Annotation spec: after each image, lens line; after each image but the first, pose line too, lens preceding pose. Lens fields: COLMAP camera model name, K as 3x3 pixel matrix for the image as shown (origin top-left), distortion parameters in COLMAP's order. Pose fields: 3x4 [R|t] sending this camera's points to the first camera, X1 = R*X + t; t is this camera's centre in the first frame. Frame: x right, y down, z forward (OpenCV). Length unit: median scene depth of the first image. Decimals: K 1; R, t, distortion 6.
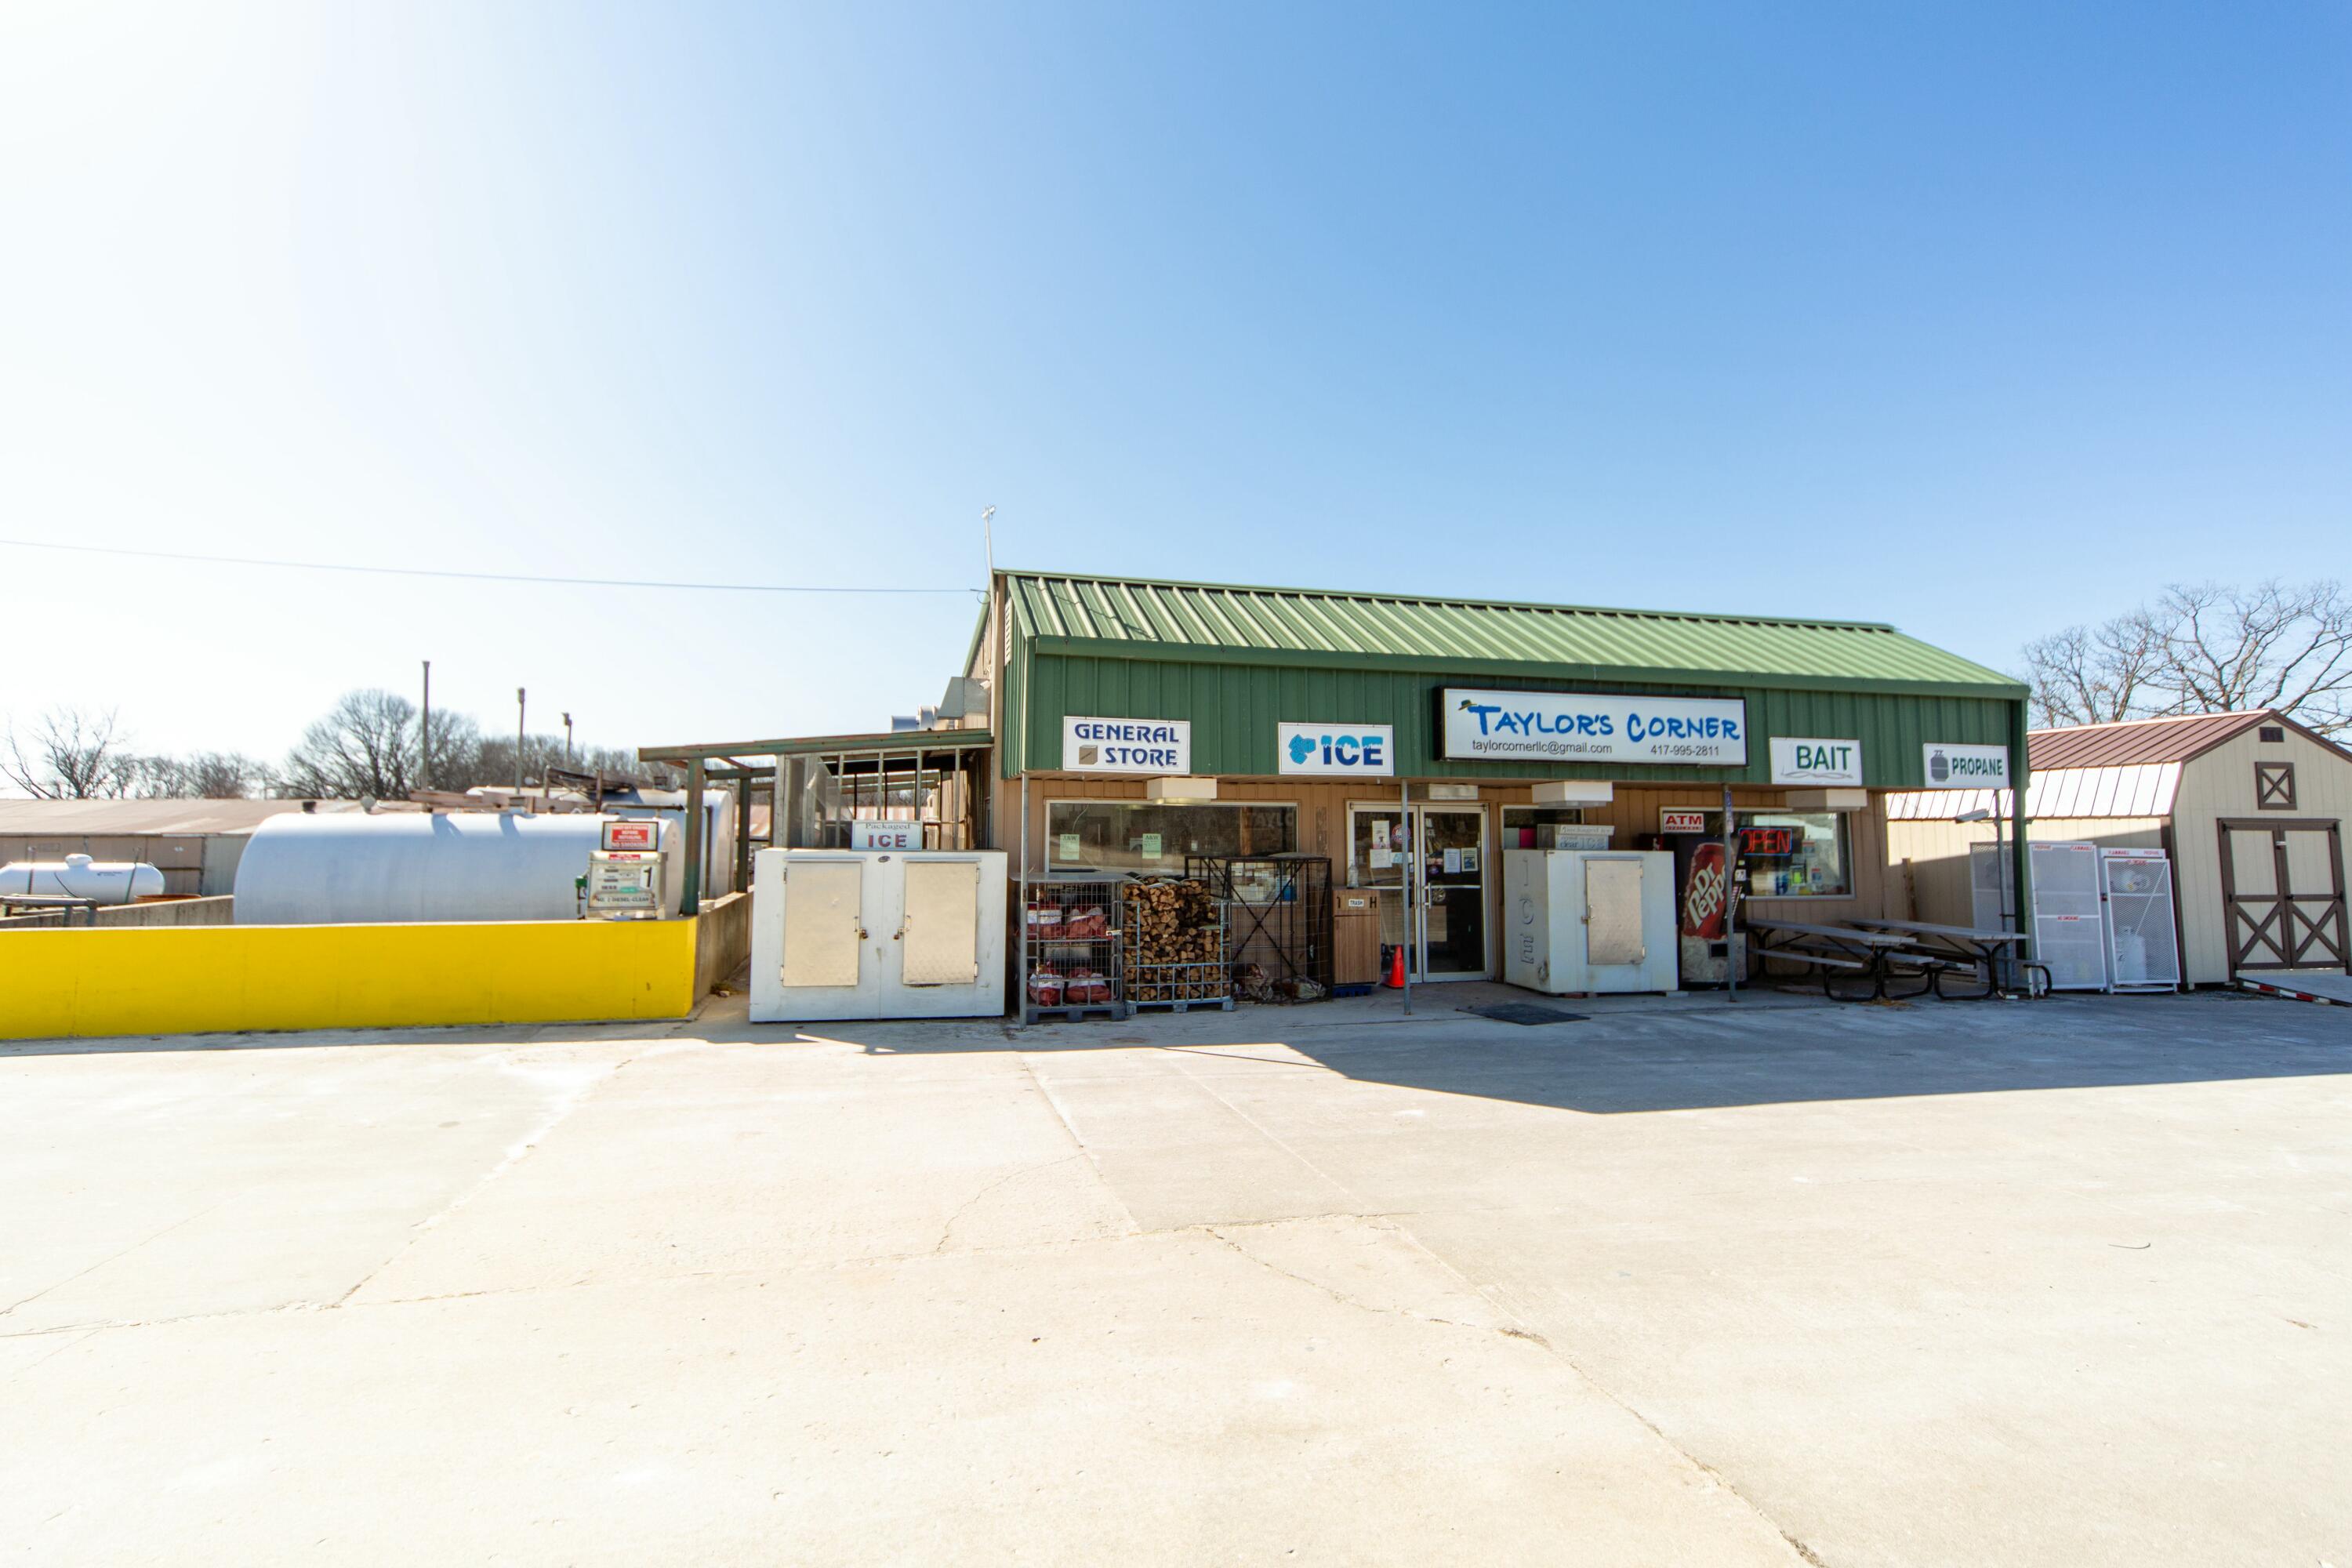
lens RADIAL K [[1014.9, 0, 1130.1], [0, 1014.9, 752.7], [0, 0, 1]] dist [0.003868, -0.001798]
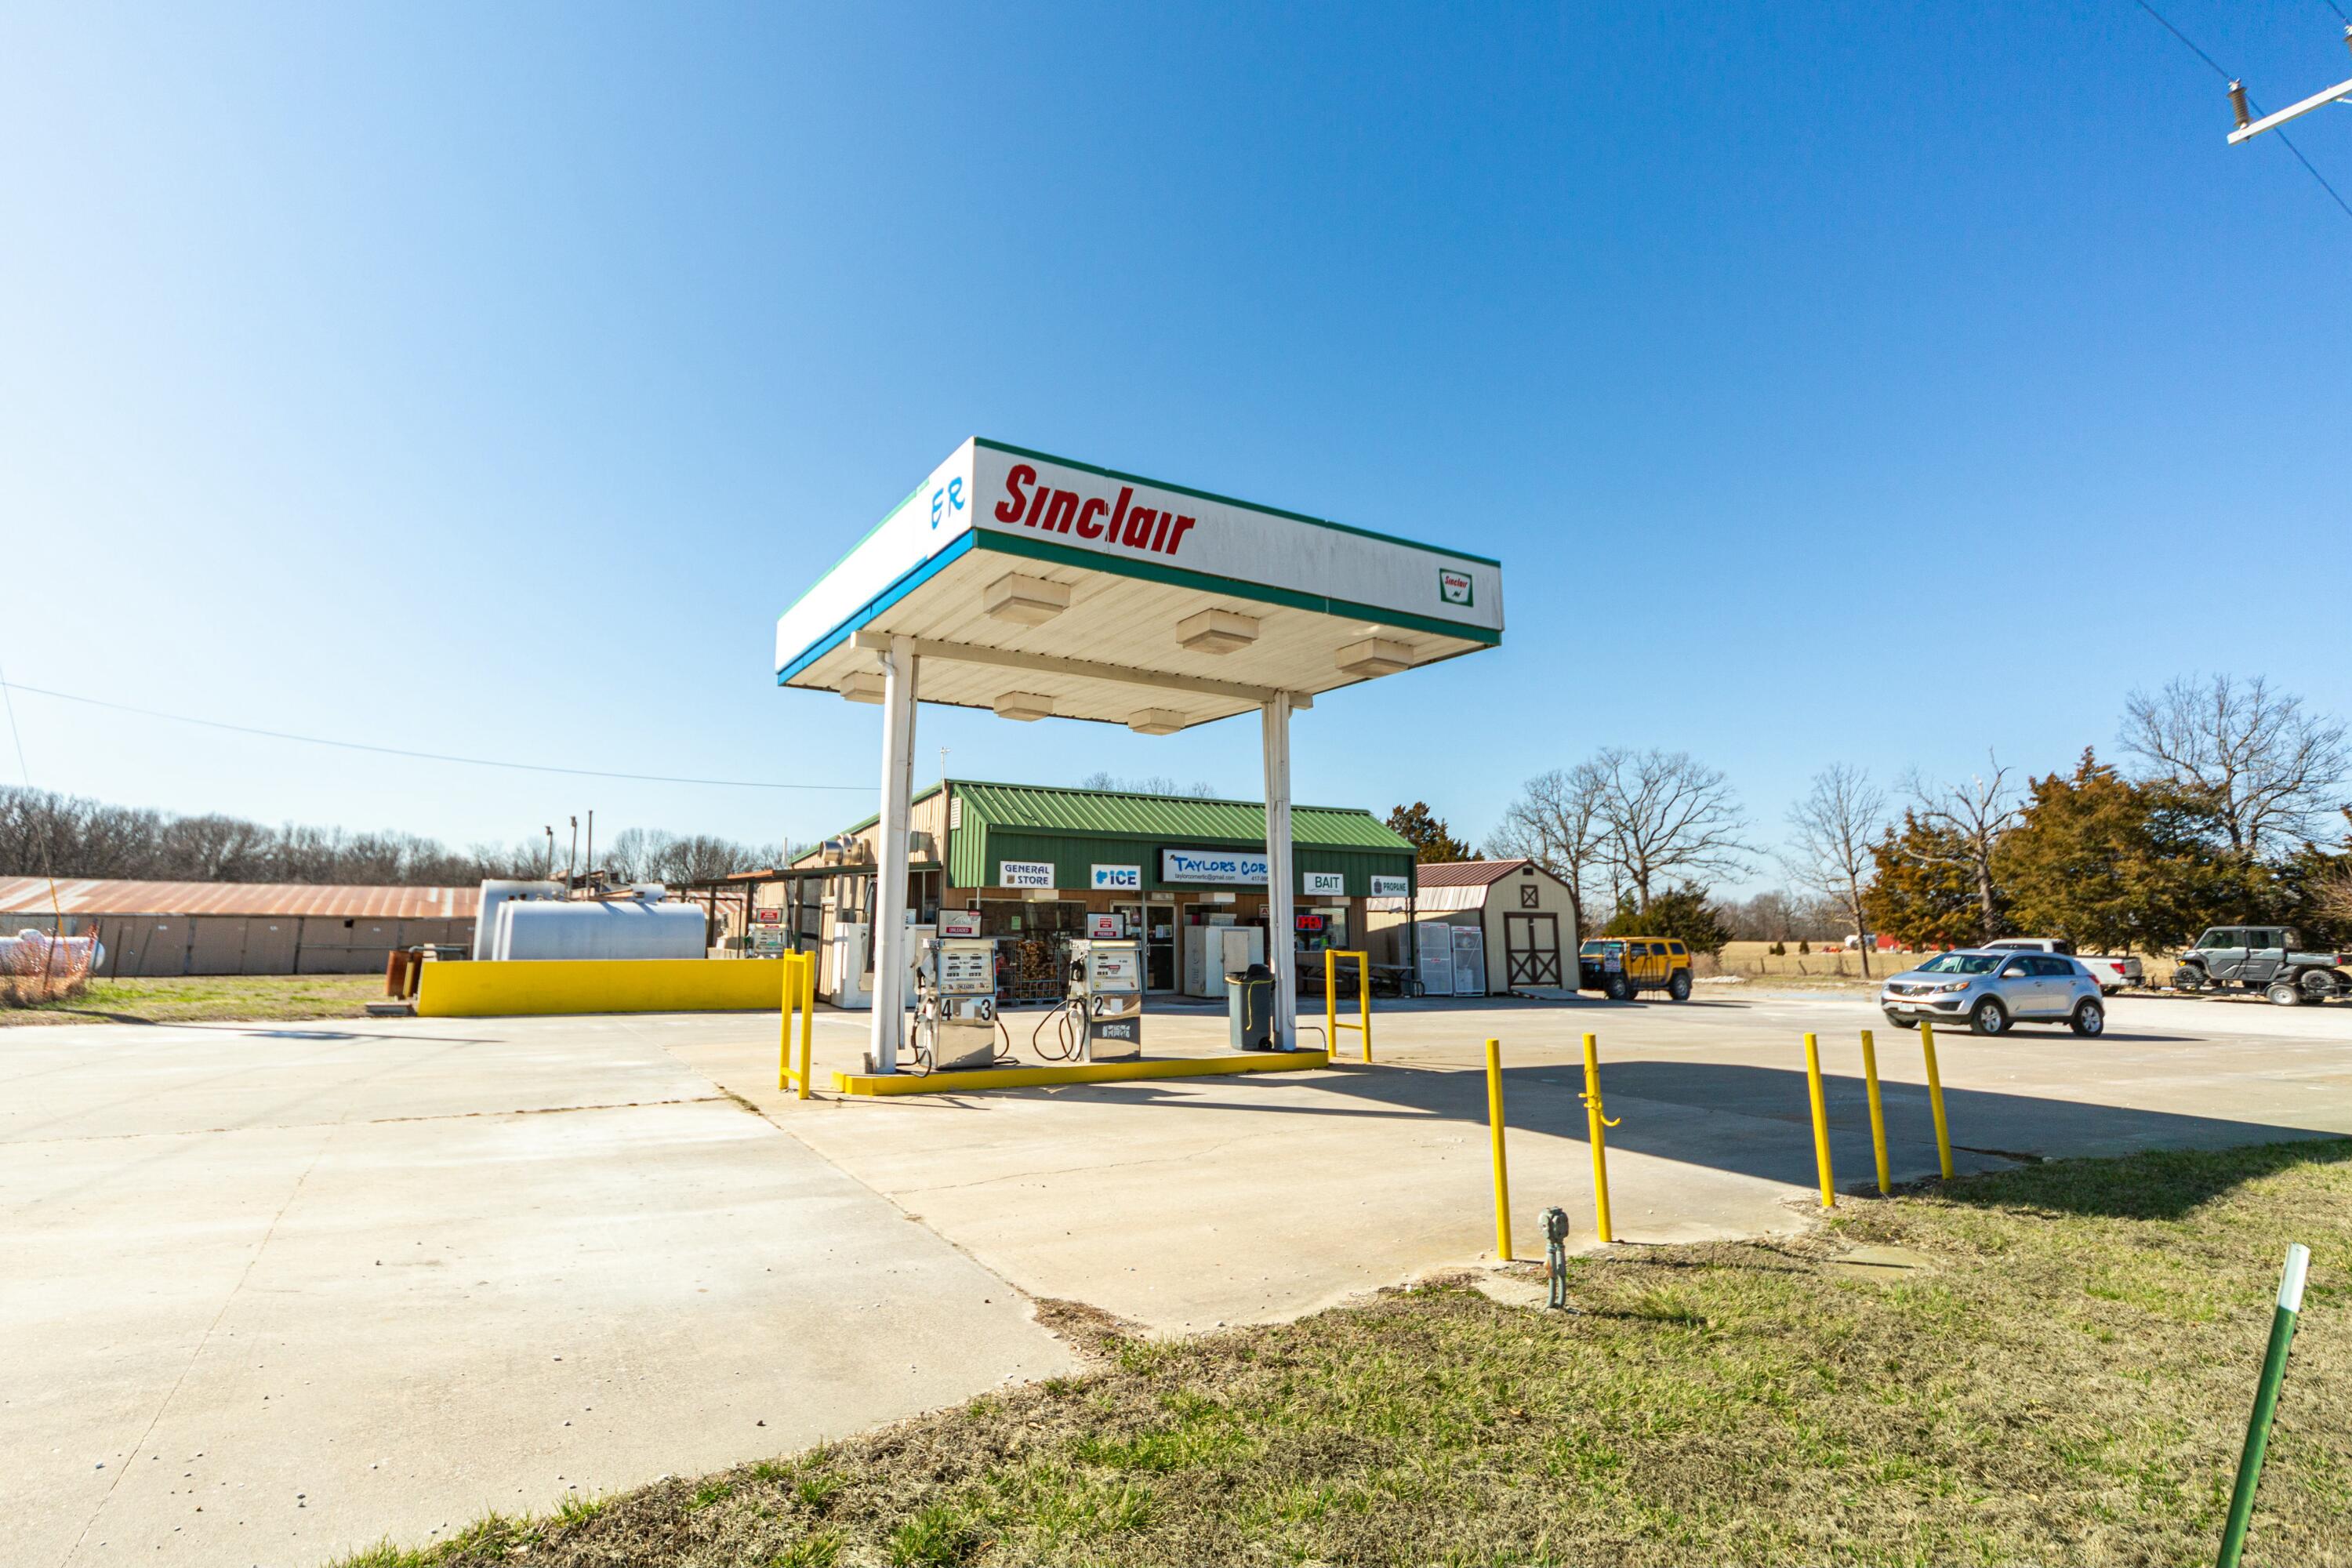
lens RADIAL K [[1106.8, 0, 1073.1], [0, 1106.8, 713.7], [0, 0, 1]] dist [0.000989, 0.002143]
pose [[0.960717, 0.055758, 0.271872, -0.481788], [-0.027206, 0.993813, -0.107680, -0.082186], [-0.276194, 0.096053, 0.956290, -1.112205]]
